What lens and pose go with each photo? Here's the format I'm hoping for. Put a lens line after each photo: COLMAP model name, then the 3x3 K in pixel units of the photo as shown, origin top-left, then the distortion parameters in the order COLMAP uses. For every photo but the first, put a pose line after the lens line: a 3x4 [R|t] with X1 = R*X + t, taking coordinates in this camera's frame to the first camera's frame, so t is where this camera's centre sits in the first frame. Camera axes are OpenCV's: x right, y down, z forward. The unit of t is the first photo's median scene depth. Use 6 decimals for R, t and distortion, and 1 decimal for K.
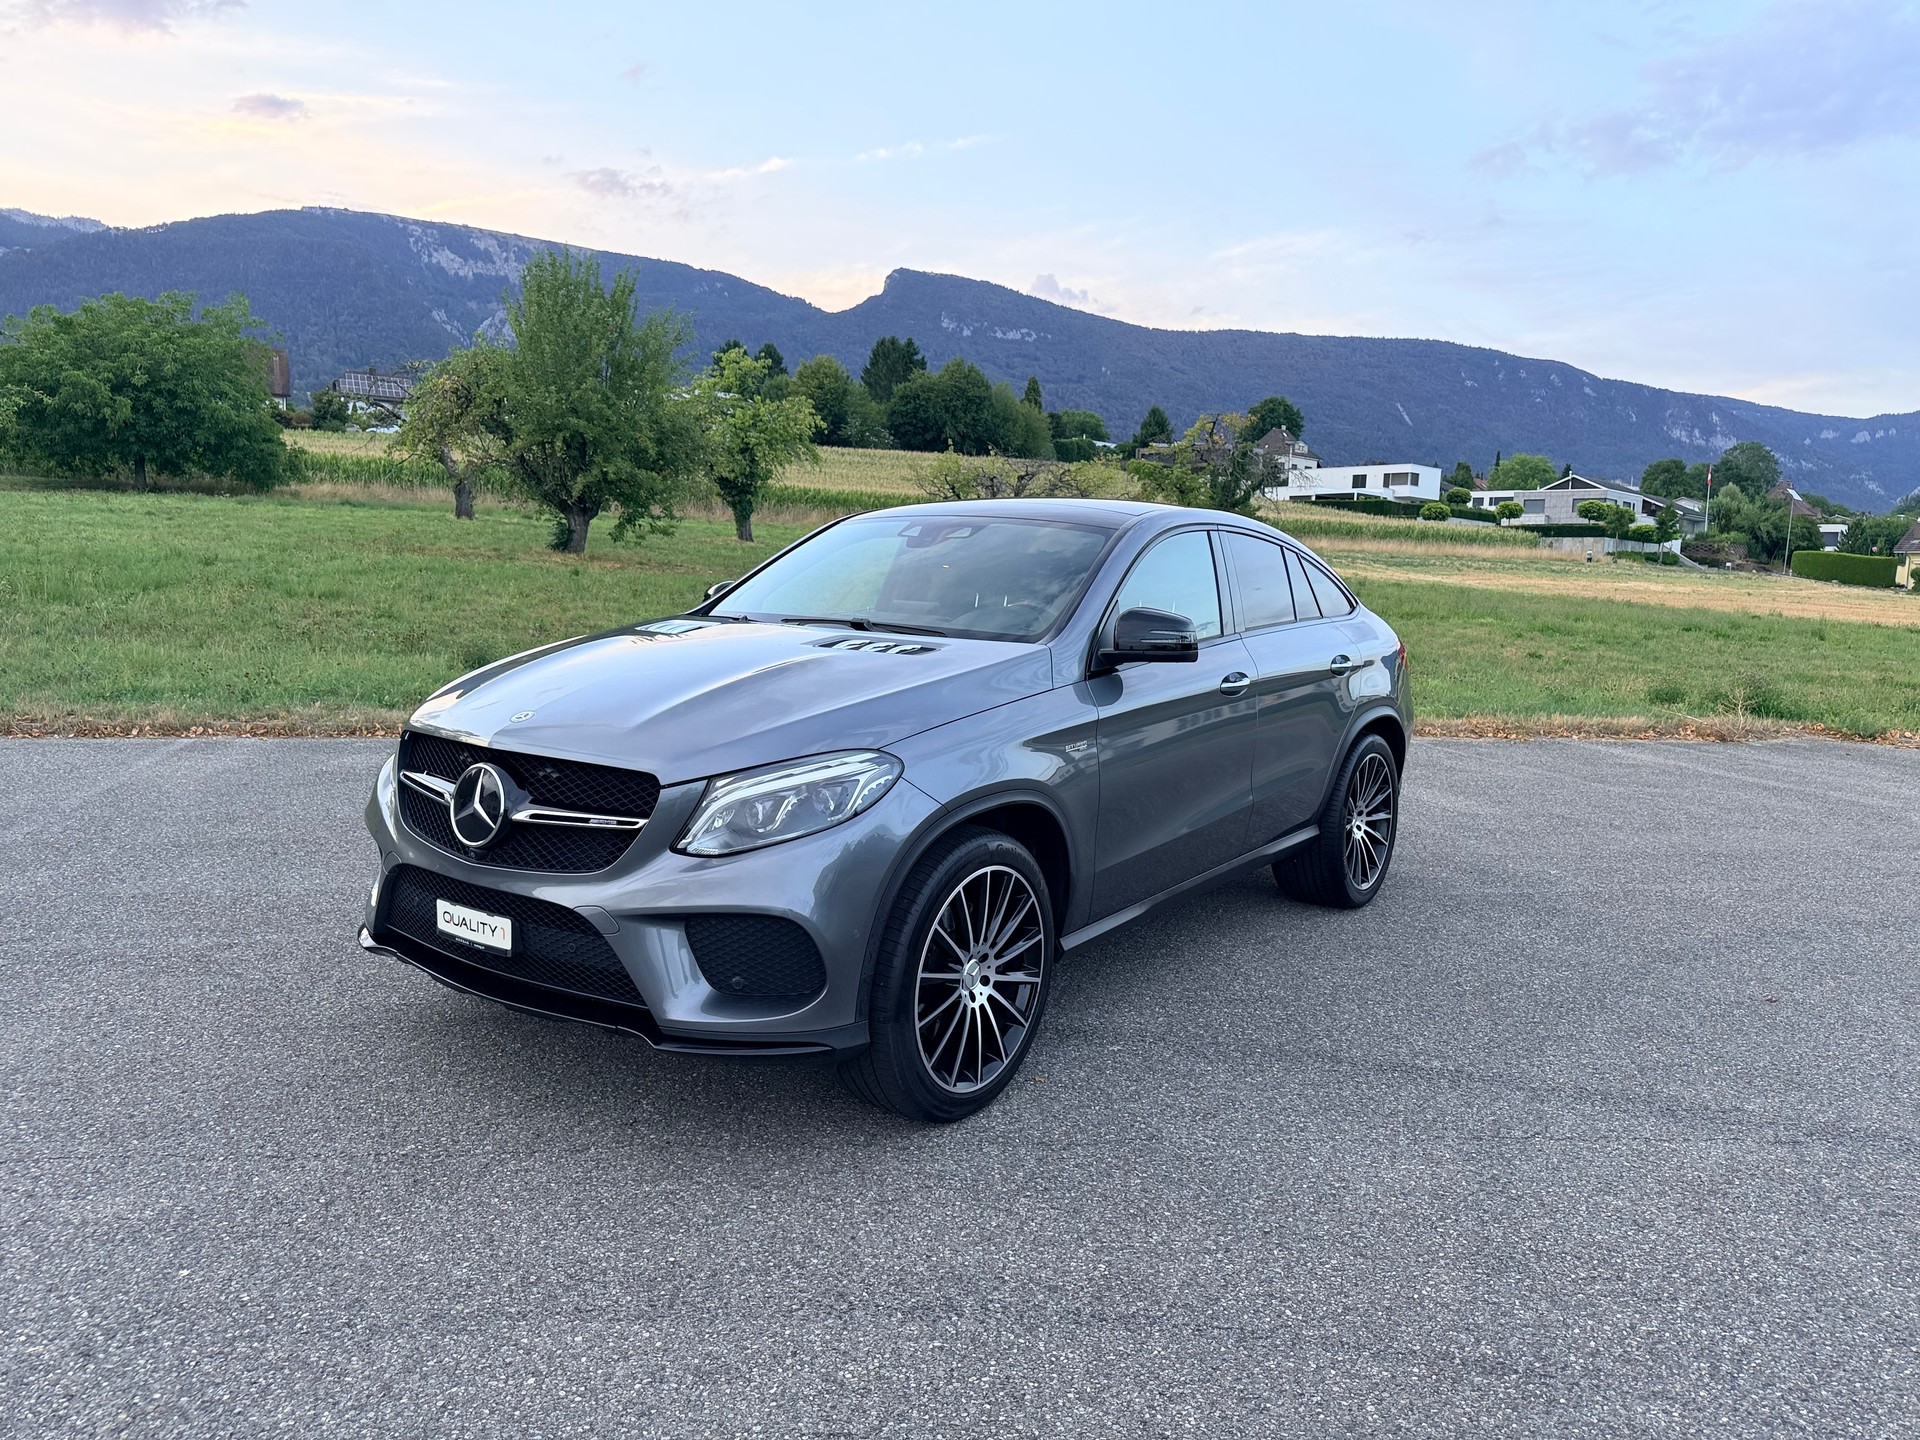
lens RADIAL K [[1386.5, 0, 966.4], [0, 1386.5, 756.4], [0, 0, 1]] dist [0.039973, -0.046944]
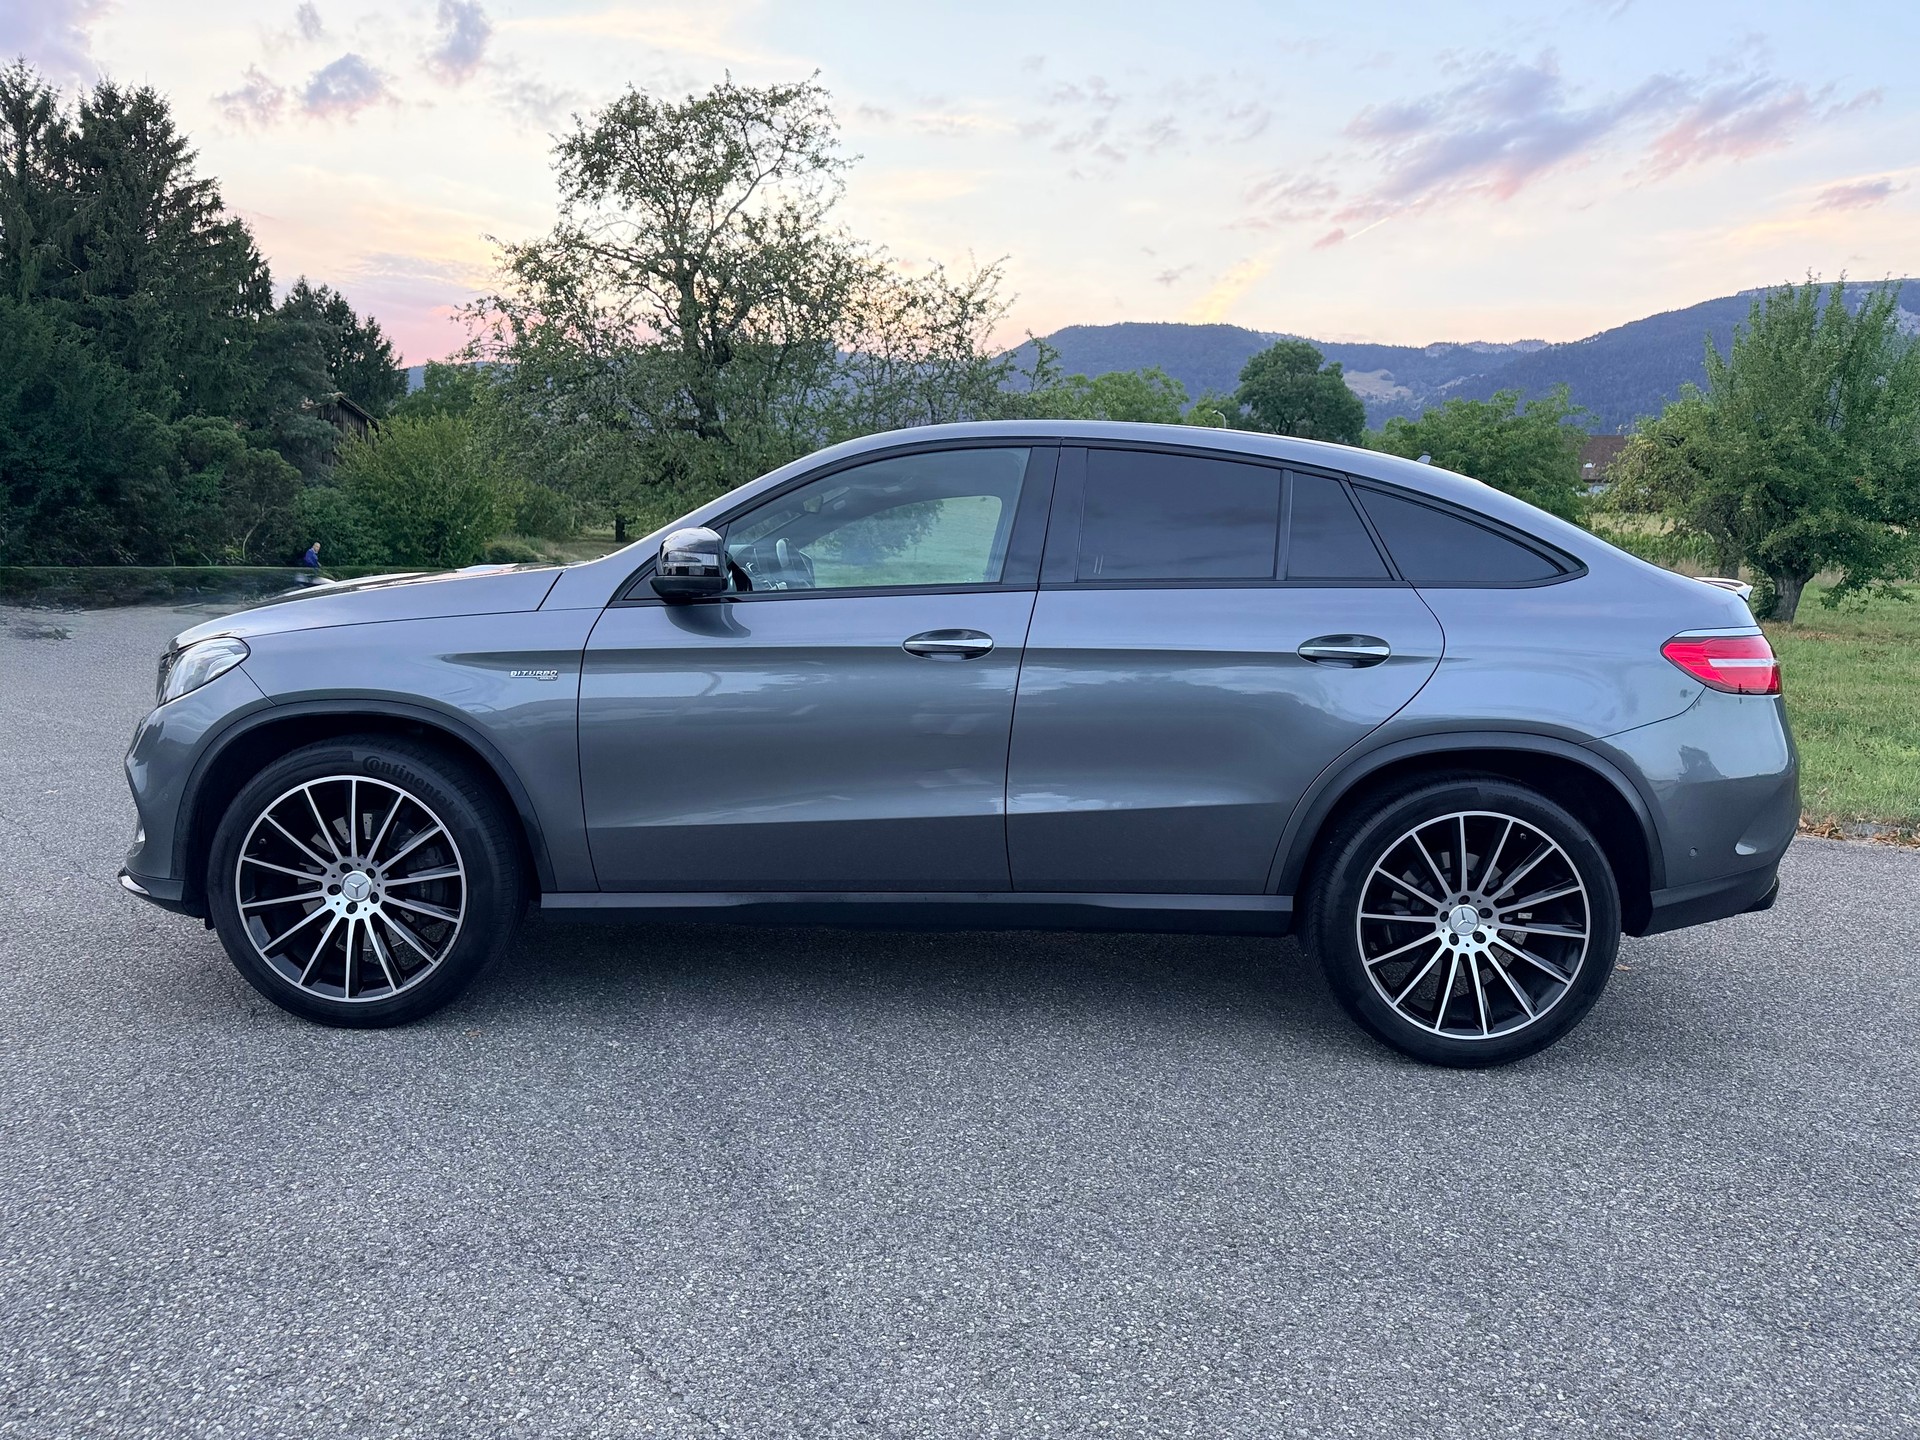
lens RADIAL K [[1386.5, 0, 939.1], [0, 1386.5, 712.3], [0, 0, 1]] dist [0.039973, -0.046944]
pose [[0.572087, 0.056389, -0.818252, 0.132414], [-0.134027, 0.990651, -0.025436, 0.000481], [0.809168, 0.124220, 0.574297, 0.094306]]
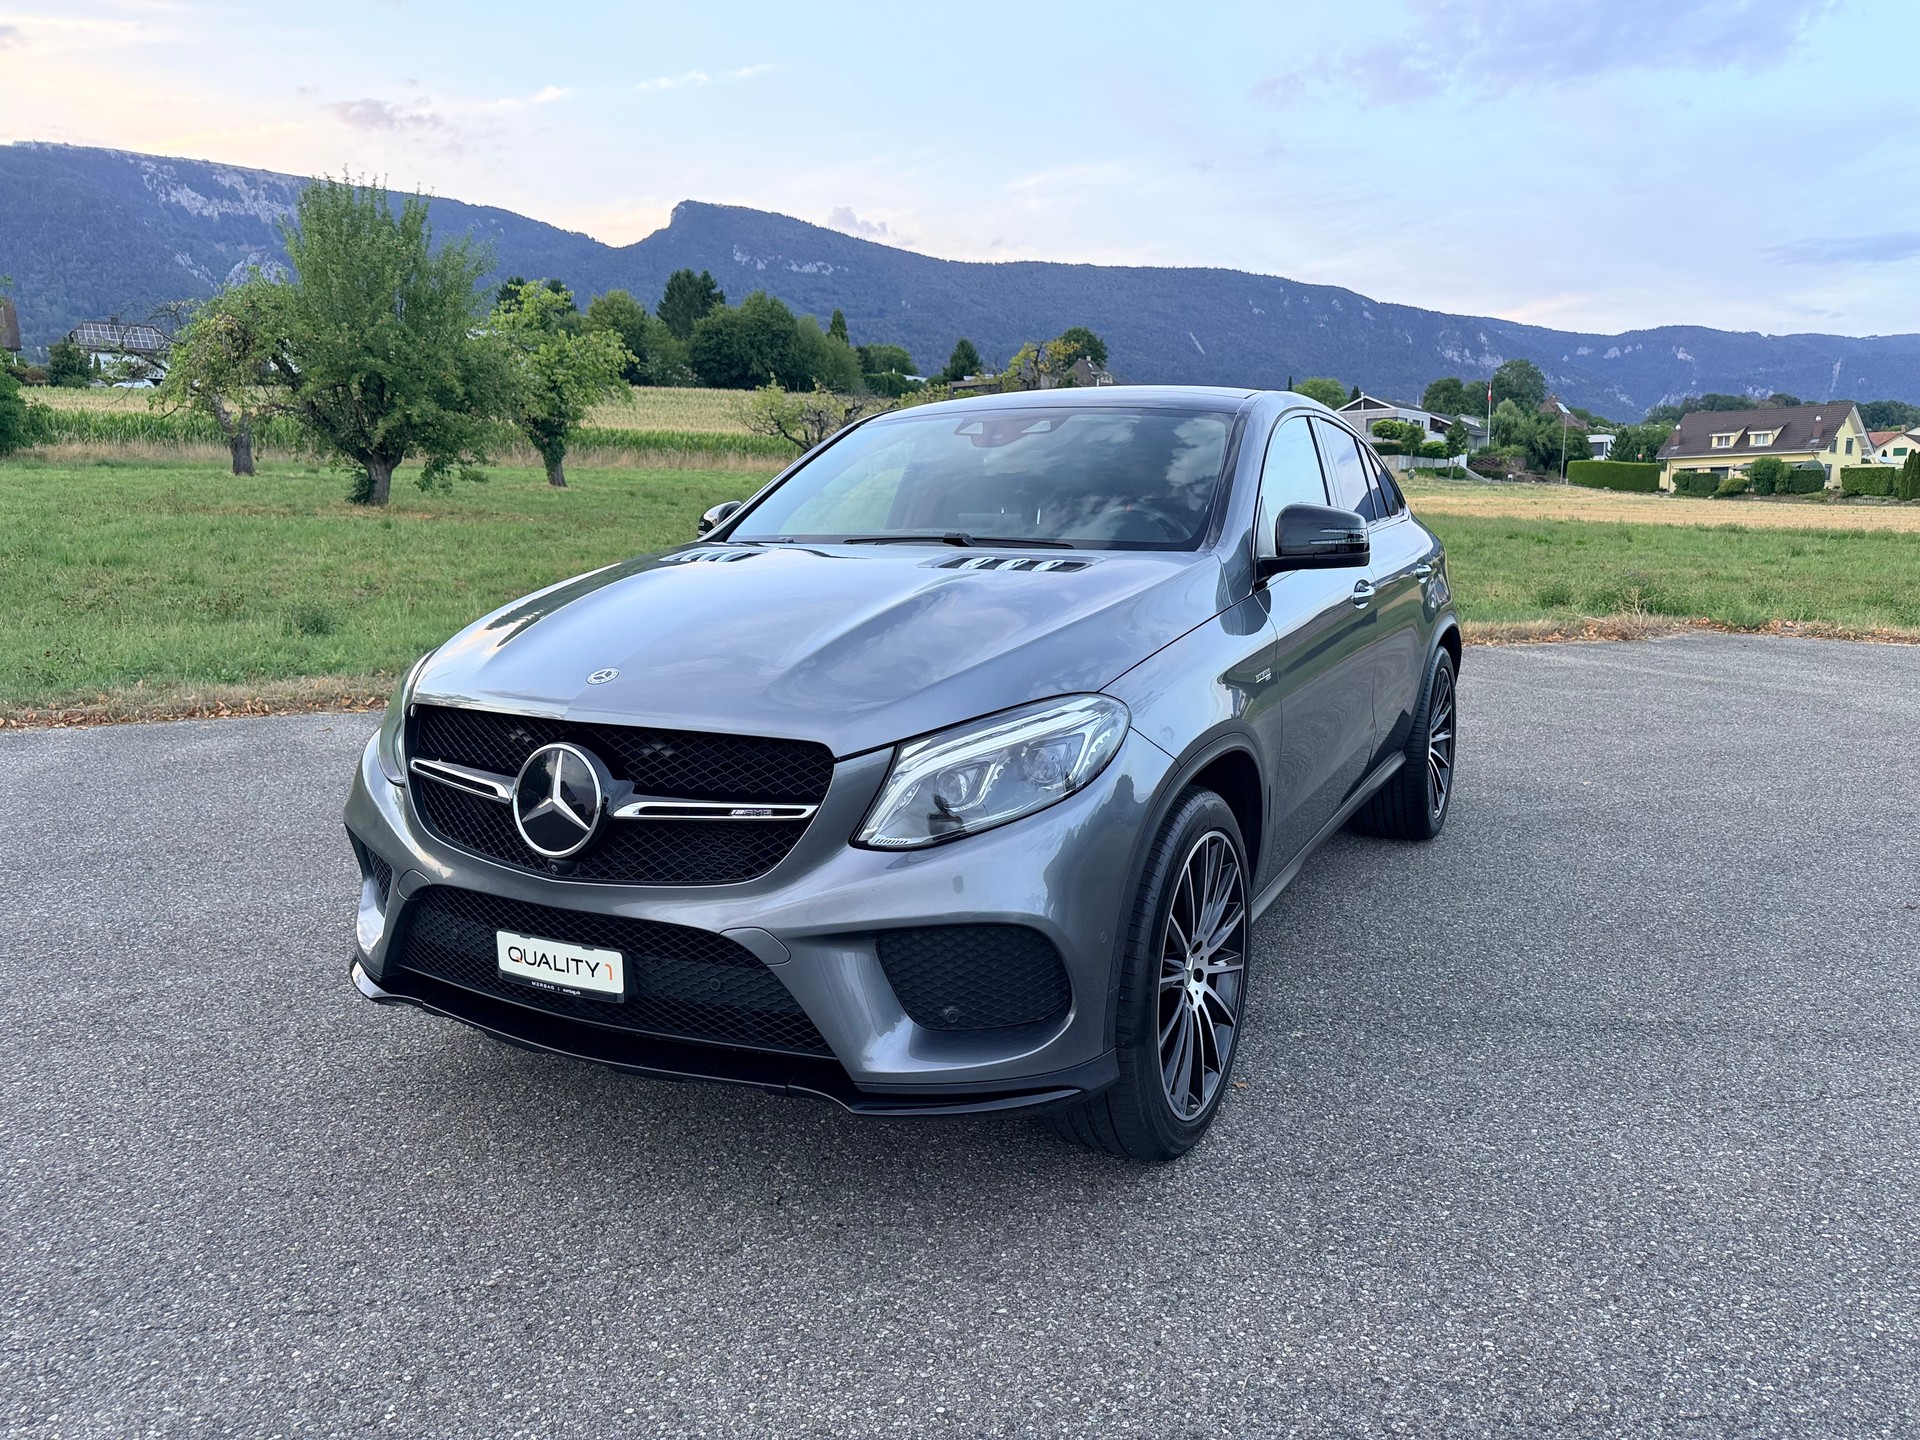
lens RADIAL K [[1386.5, 0, 974.8], [0, 1386.5, 719.1], [0, 0, 1]] dist [0.039973, -0.046944]
pose [[0.988539, -0.060880, 0.138148, -0.027514], [0.058510, 0.998063, 0.021153, -0.001238], [-0.139169, -0.012828, 0.990186, 0.028790]]
